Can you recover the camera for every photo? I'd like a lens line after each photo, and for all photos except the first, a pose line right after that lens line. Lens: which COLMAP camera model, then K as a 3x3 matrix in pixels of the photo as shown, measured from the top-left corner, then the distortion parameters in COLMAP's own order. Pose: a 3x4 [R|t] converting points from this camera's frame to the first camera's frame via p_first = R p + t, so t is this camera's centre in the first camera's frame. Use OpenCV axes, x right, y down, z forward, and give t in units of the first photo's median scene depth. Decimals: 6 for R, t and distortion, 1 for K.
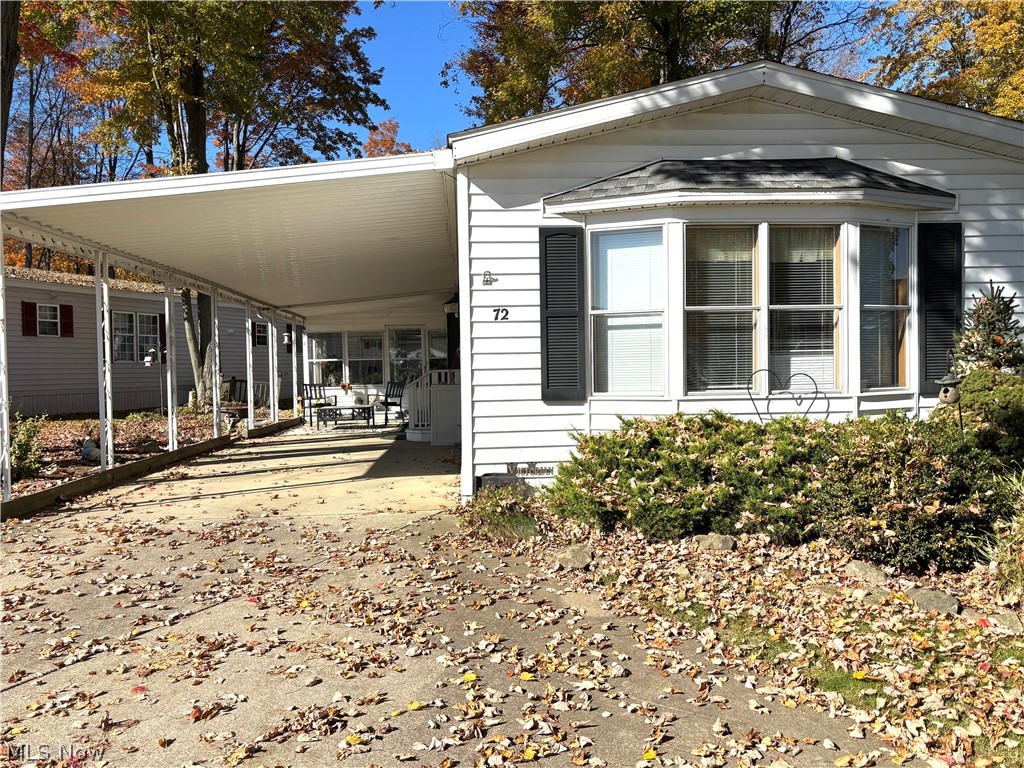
lens RADIAL K [[846.5, 0, 512.0], [0, 846.5, 384.0], [0, 0, 1]] dist [0.123510, 0.000326]
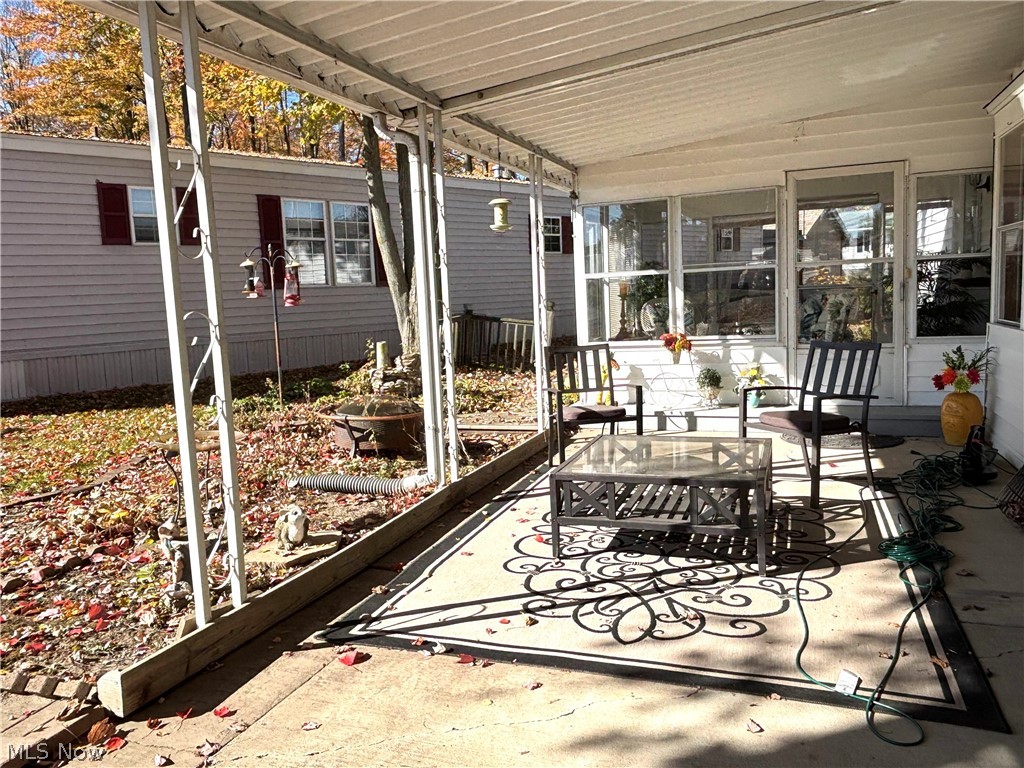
lens RADIAL K [[771.8, 0, 512.0], [0, 771.8, 384.0], [0, 0, 1]] dist [0.003019, 0.000570]
pose [[0.914001, 0.027413, -0.404785, -0.118523], [0.018387, 0.993891, 0.108827, -0.016146], [0.405295, -0.106910, 0.907913, 0.635383]]
